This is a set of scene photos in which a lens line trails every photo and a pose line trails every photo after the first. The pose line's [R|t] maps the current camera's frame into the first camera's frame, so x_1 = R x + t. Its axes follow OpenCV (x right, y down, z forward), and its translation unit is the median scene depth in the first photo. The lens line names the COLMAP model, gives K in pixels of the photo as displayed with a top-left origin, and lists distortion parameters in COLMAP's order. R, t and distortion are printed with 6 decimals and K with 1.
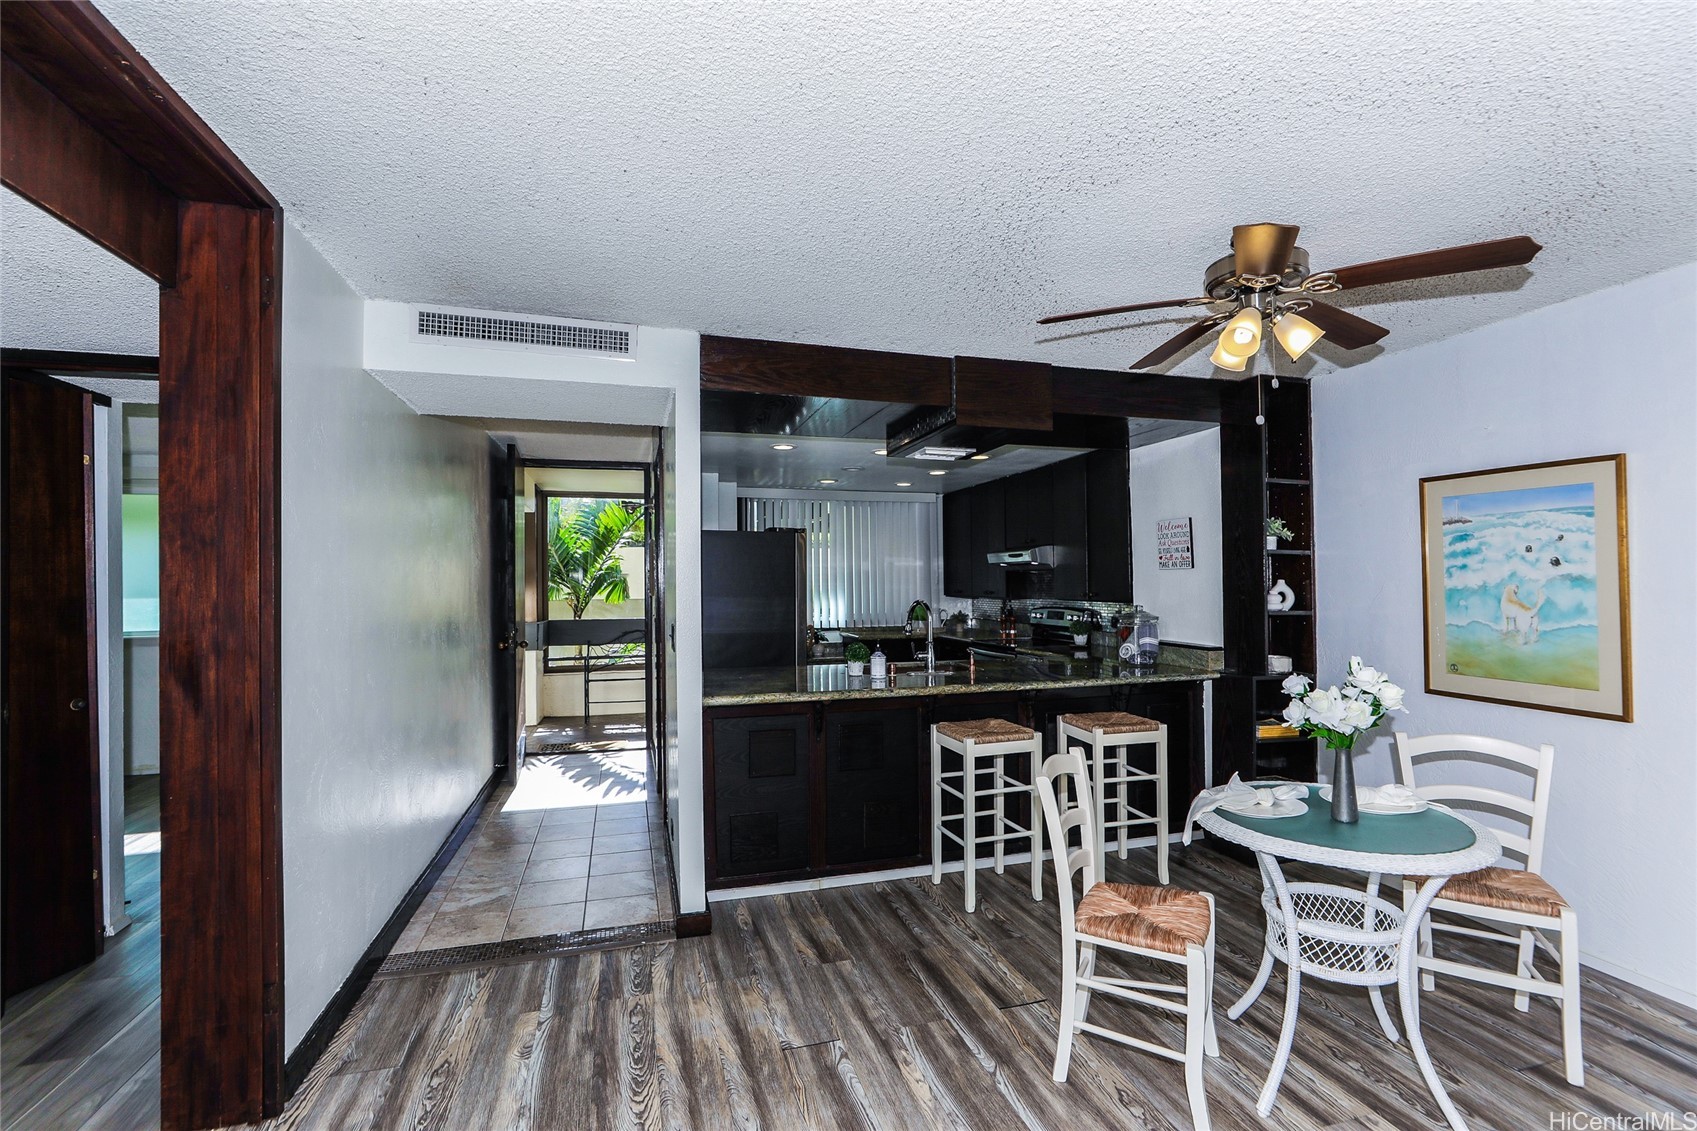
lens RADIAL K [[779.3, 0, 855.3], [0, 779.3, 576.6], [0, 0, 1]] dist [-0.002389, -0.000041]
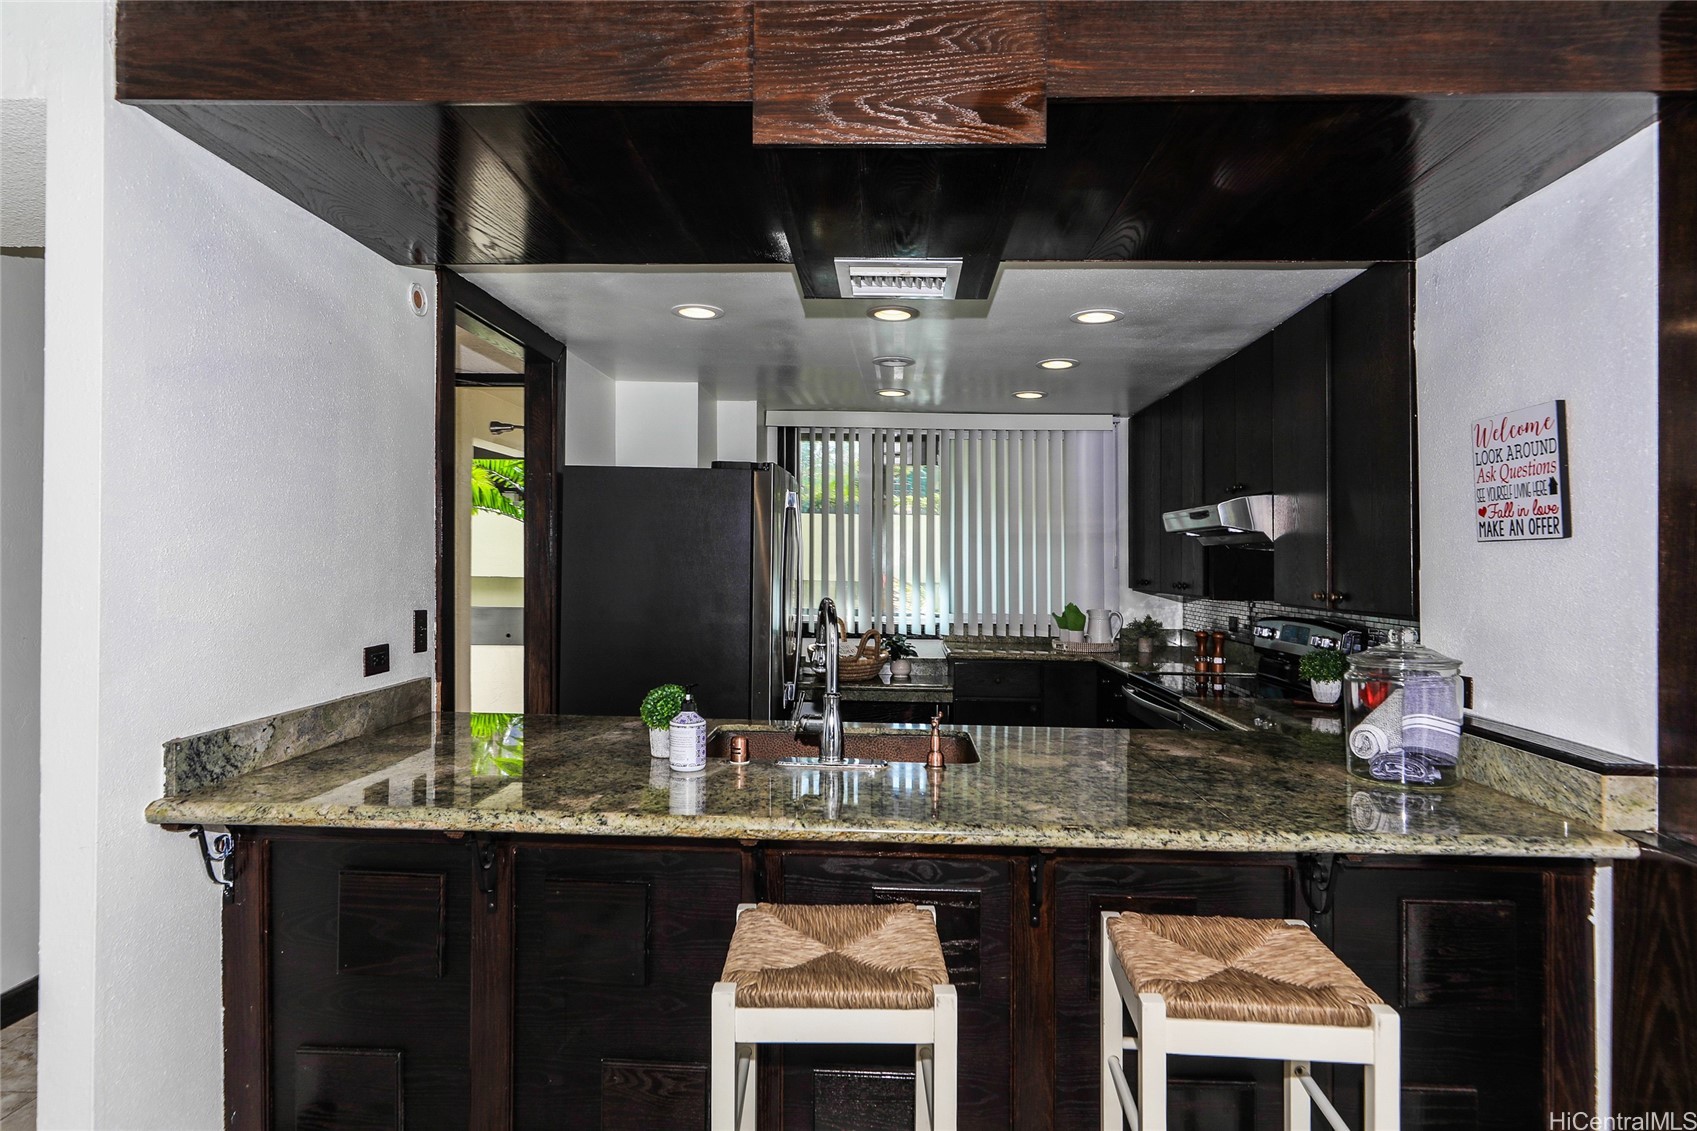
lens RADIAL K [[929.6, 0, 844.0], [0, 929.6, 549.9], [0, 0, 1]] dist [0.001493, 0.000664]
pose [[0.938662, 0.018253, -0.344355, 0.209602], [-0.020266, 0.999792, -0.002246, 0.002338], [0.344243, 0.009087, 0.938837, 0.371920]]
